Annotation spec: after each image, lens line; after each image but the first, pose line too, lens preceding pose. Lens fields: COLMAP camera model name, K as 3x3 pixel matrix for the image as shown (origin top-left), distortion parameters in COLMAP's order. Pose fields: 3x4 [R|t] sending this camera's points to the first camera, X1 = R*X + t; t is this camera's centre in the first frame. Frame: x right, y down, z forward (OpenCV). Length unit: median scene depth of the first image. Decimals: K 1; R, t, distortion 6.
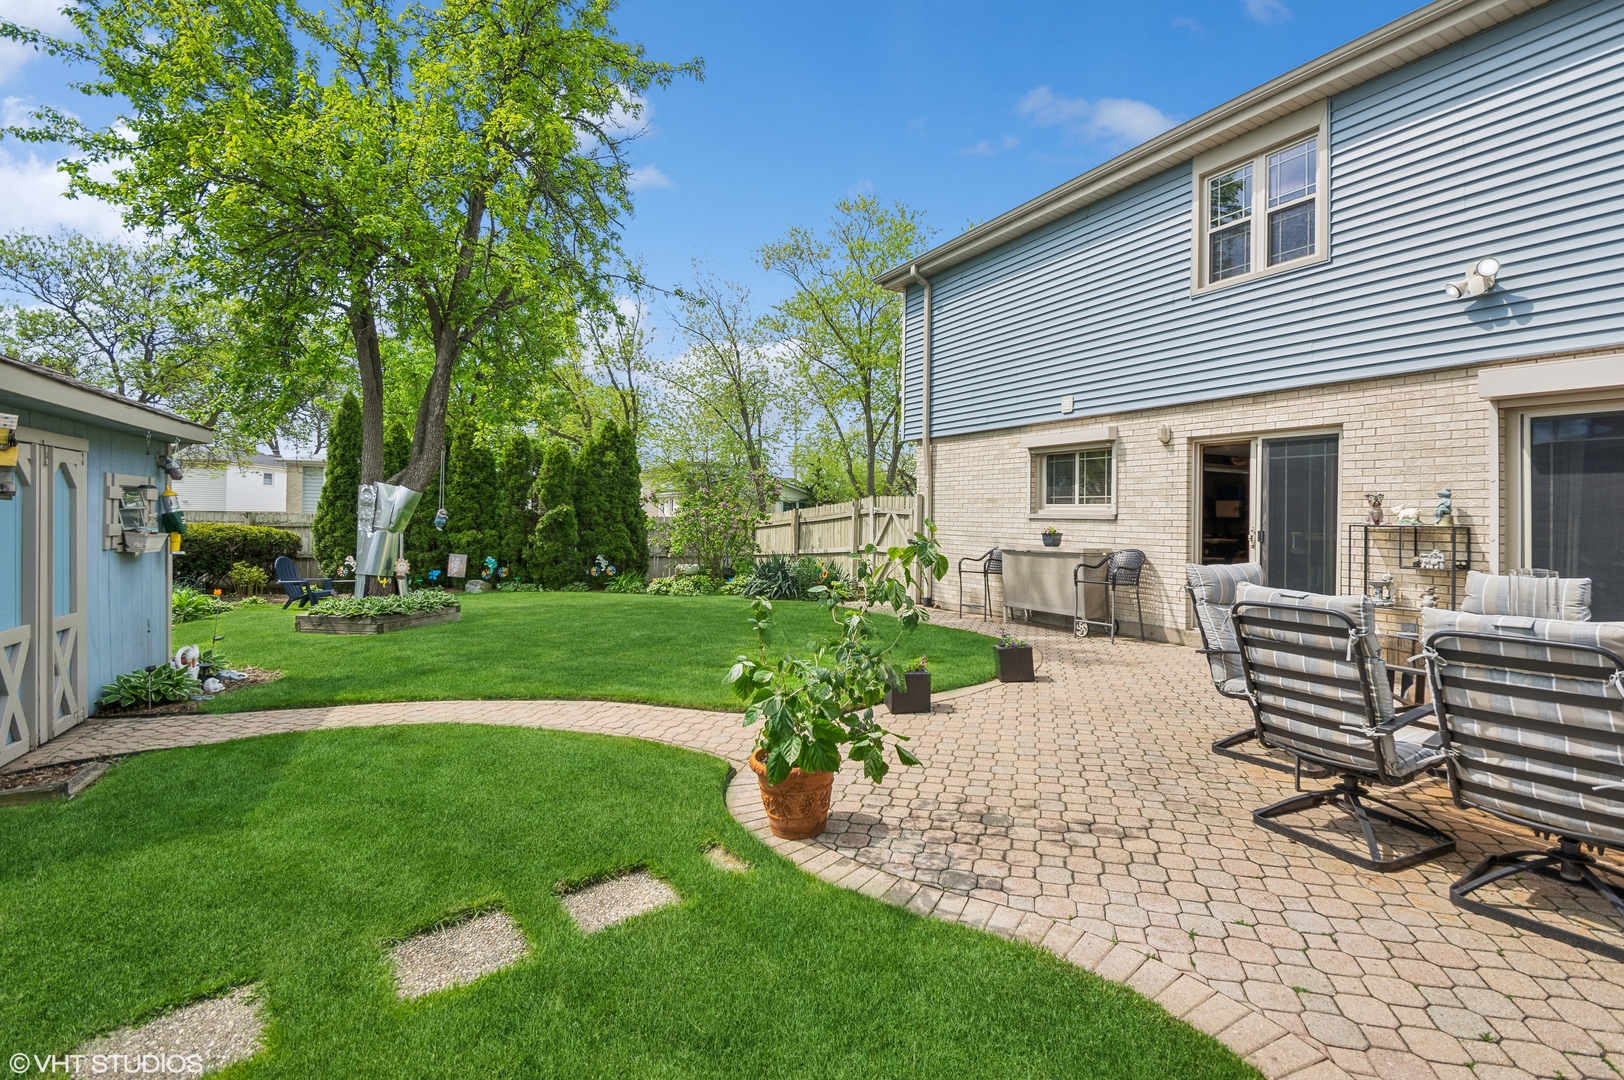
lens RADIAL K [[726.3, 0, 811.0], [0, 726.3, 524.0], [0, 0, 1]] dist [-0.004911, -0.007300]
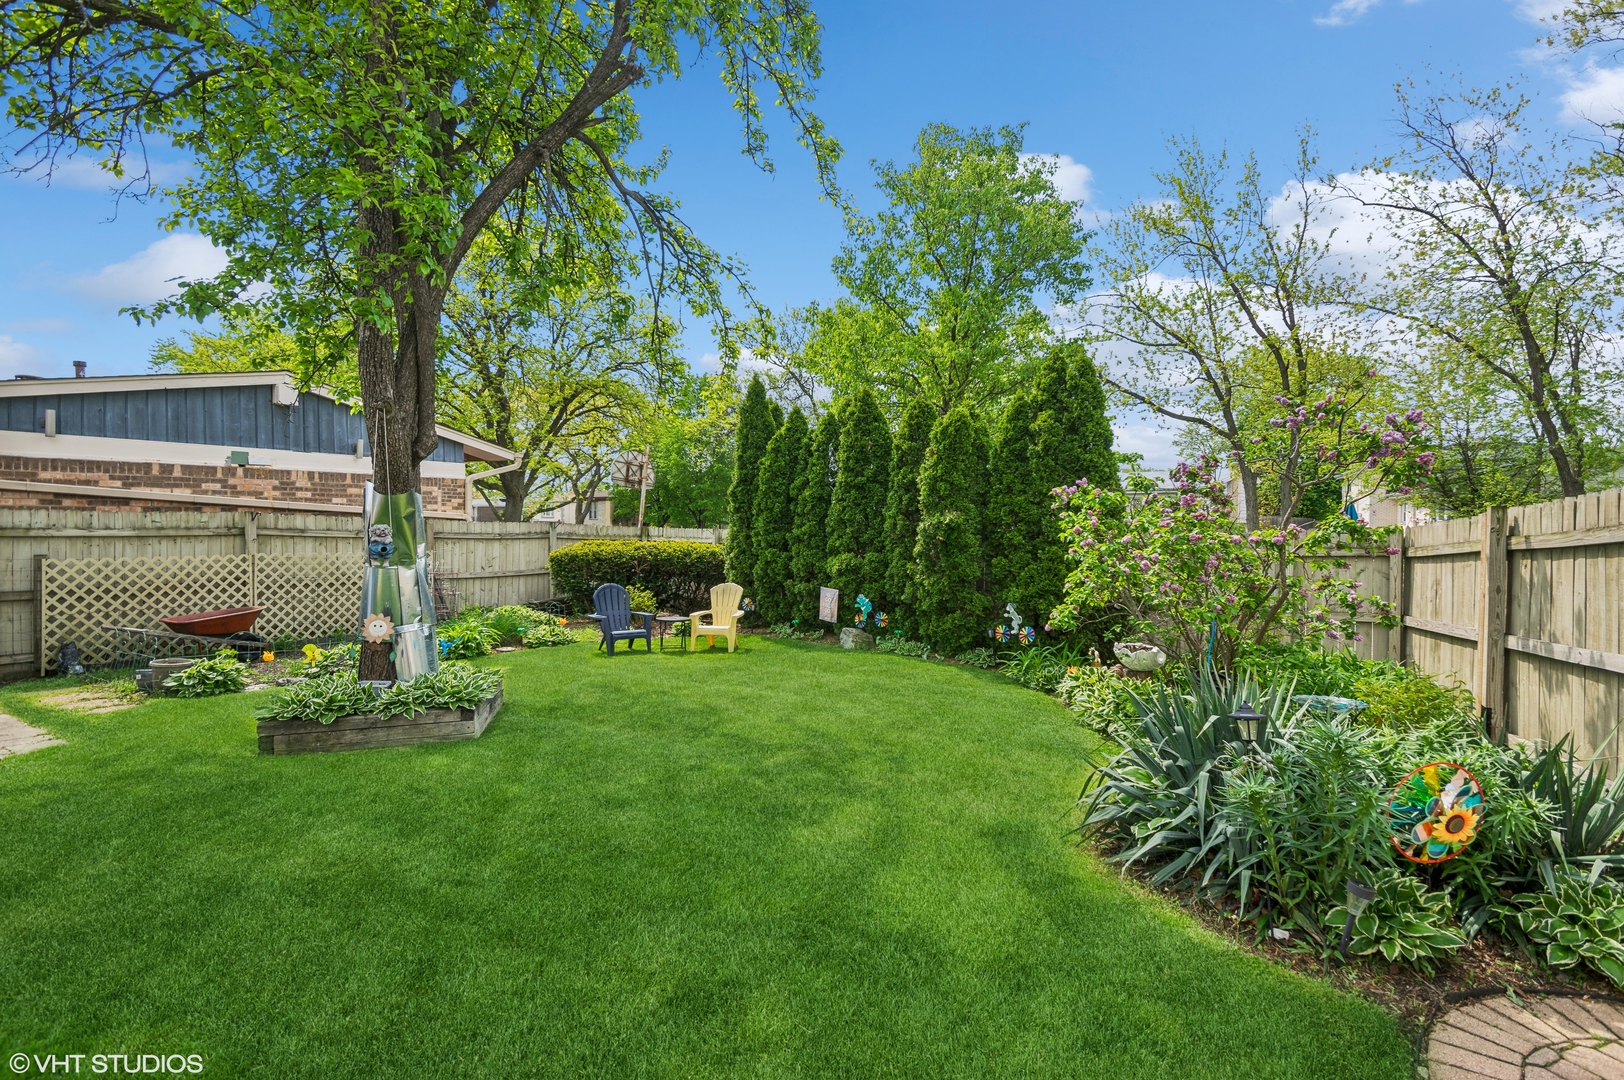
lens RADIAL K [[726.3, 0, 815.5], [0, 726.3, 535.4], [0, 0, 1]] dist [-0.004911, -0.007300]
pose [[0.592235, 0.001376, -0.805764, 0.056249], [0.000791, 0.999997, 0.002289, -0.009183], [0.805765, -0.001993, 0.592233, 0.576899]]
